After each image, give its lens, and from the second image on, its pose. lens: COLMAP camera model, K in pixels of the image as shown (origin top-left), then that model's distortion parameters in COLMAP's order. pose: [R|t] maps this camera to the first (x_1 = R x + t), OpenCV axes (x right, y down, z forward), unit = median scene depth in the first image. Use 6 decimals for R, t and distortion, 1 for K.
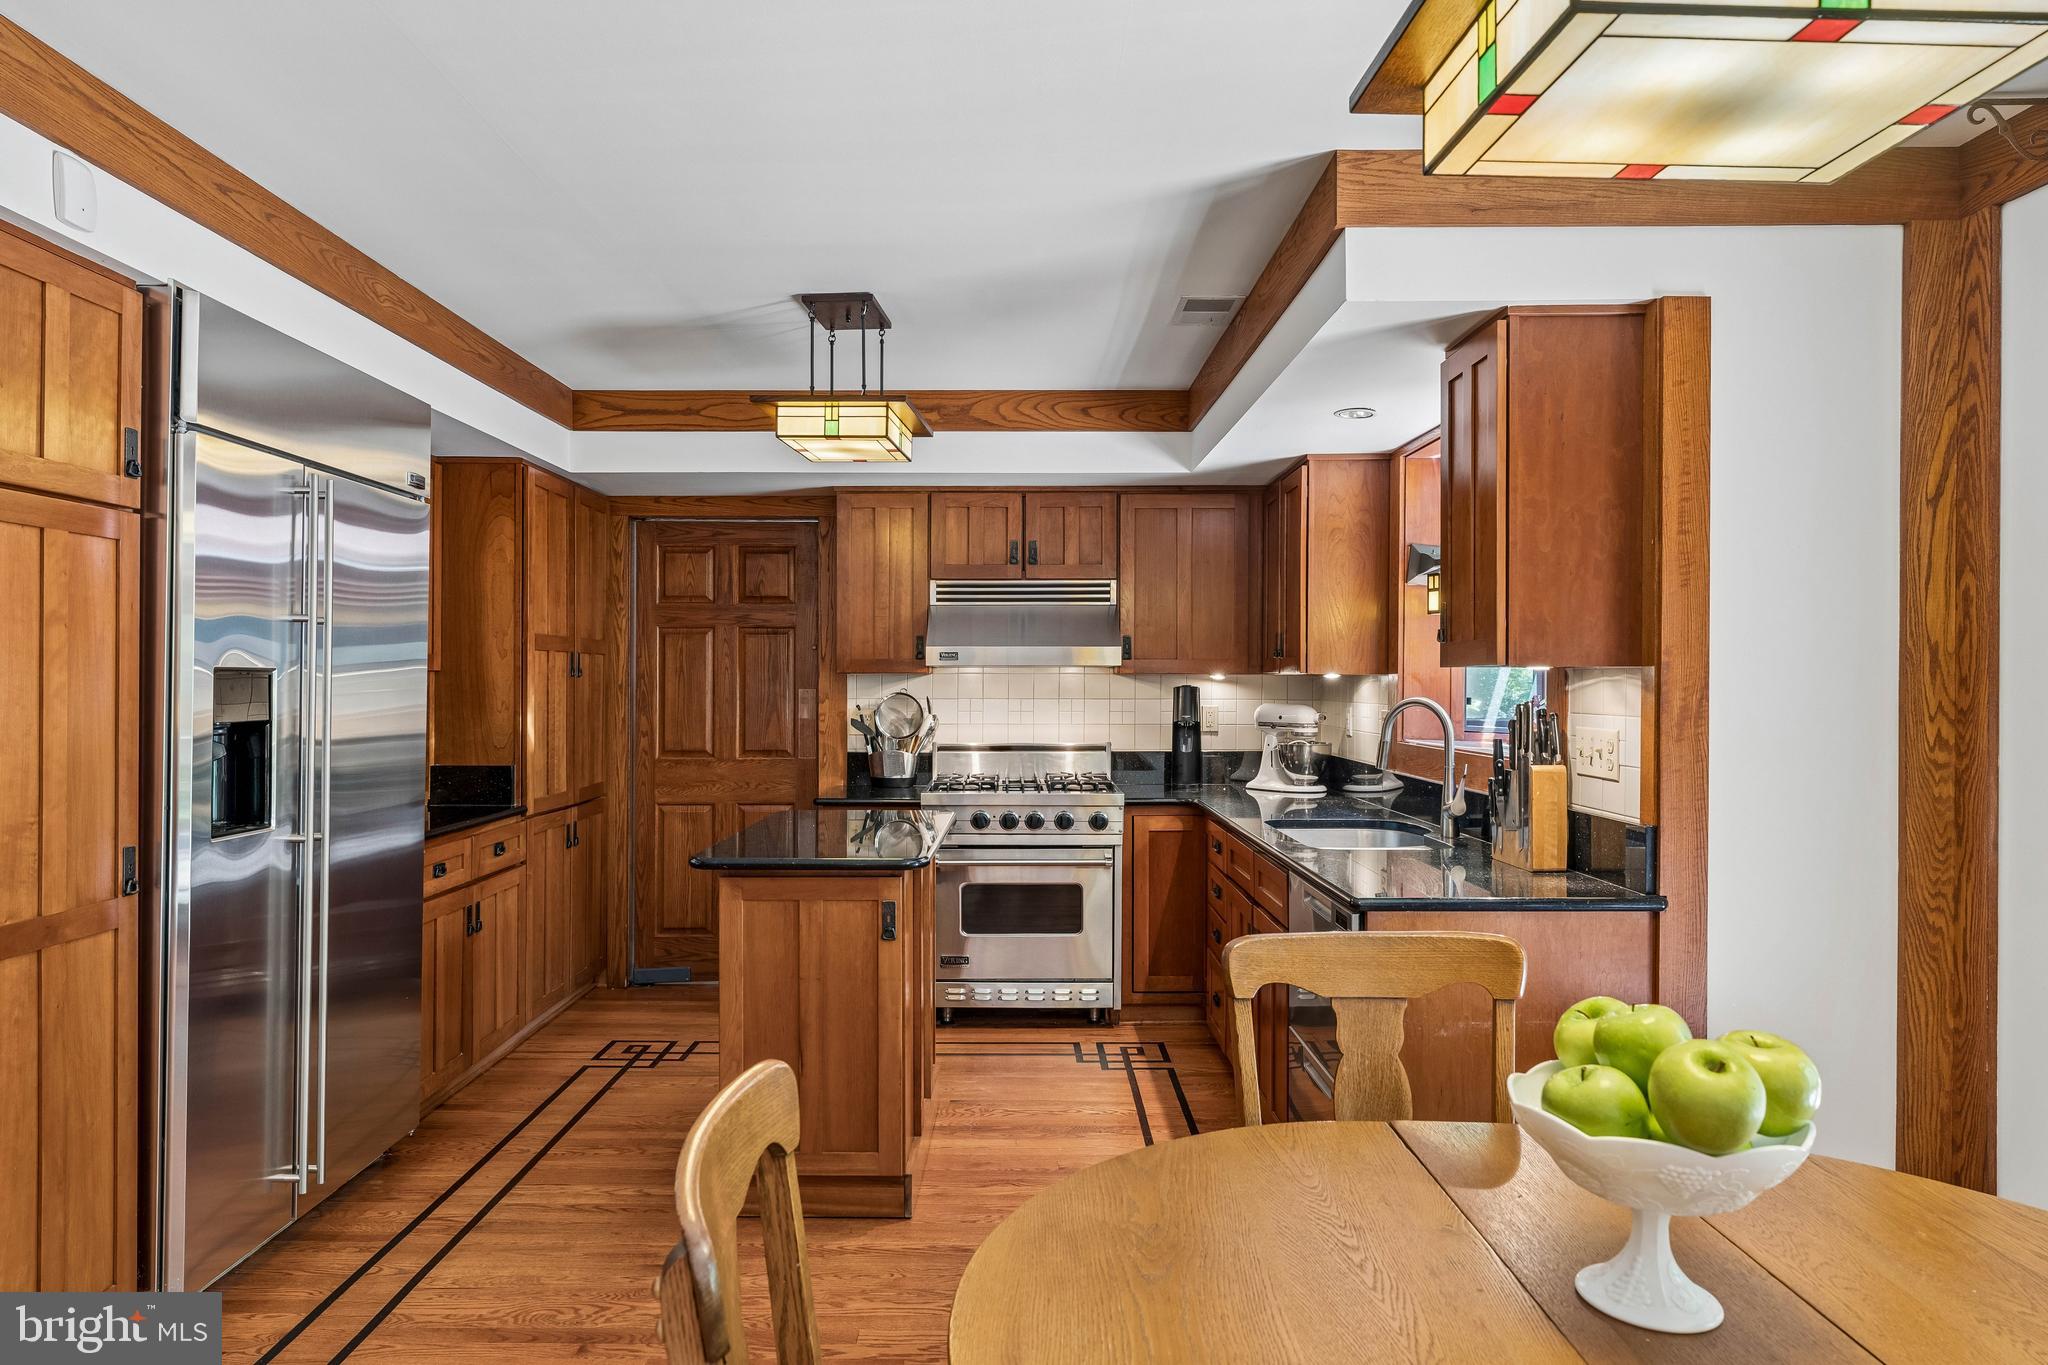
lens RADIAL K [[1243.0, 0, 1020.5], [0, 1243.0, 672.5], [0, 0, 1]] dist [-0.000426, -0.000004]
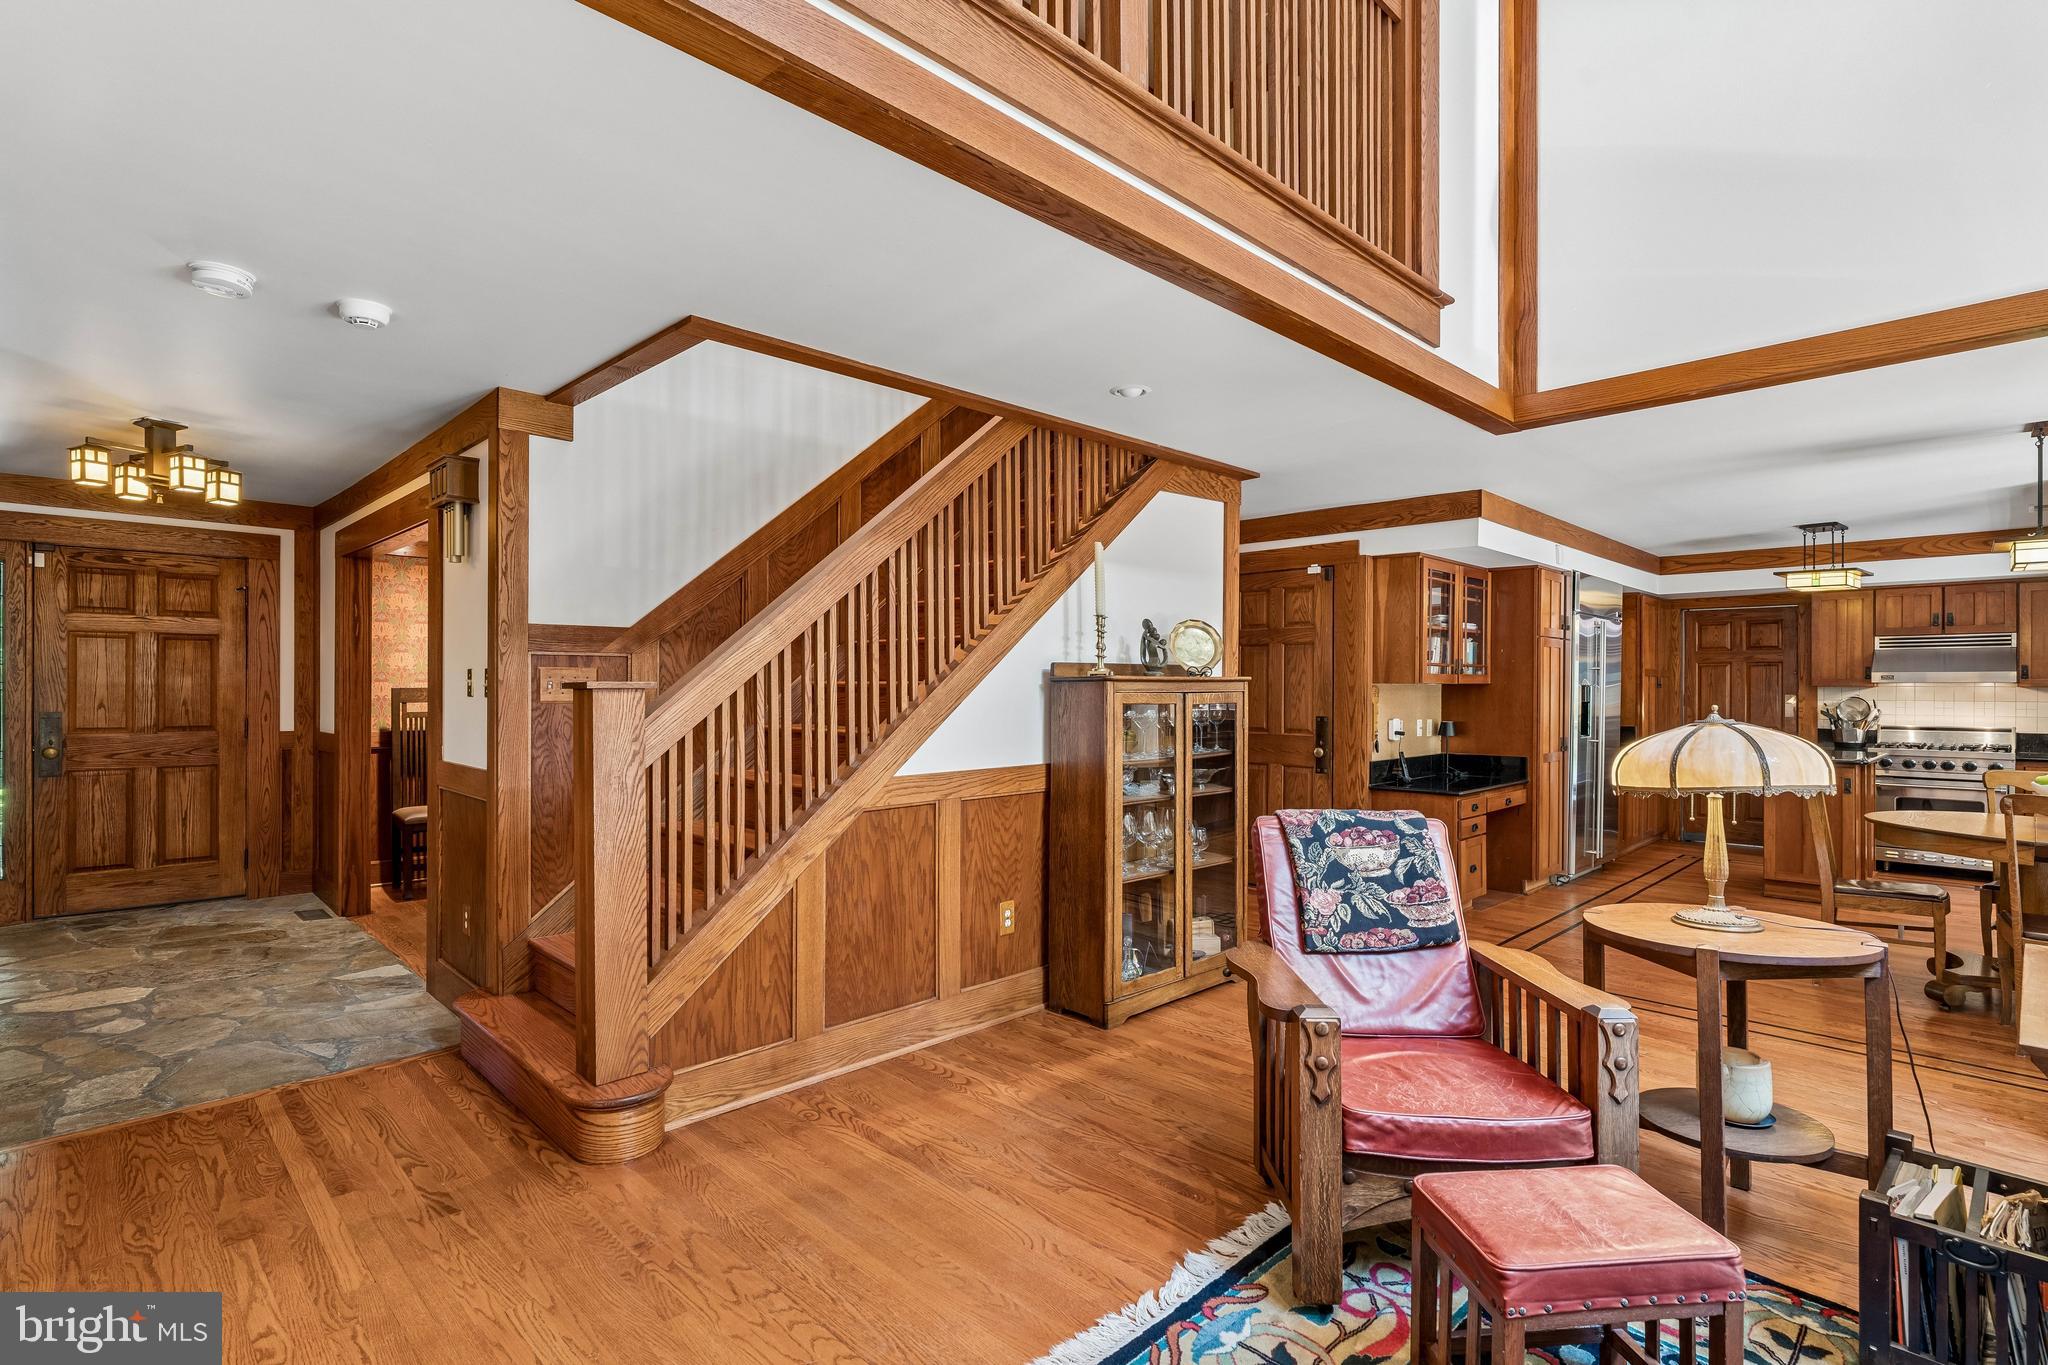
lens RADIAL K [[978.9, 0, 1022.9], [0, 978.9, 688.6], [0, 0, 1]] dist [-0.006228, 0.000195]
pose [[0.694621, 0.002103, -0.719373, 0.089518], [-0.001243, 0.999998, 0.001722, 0.003070], [0.719375, -0.000302, 0.694622, -0.920953]]
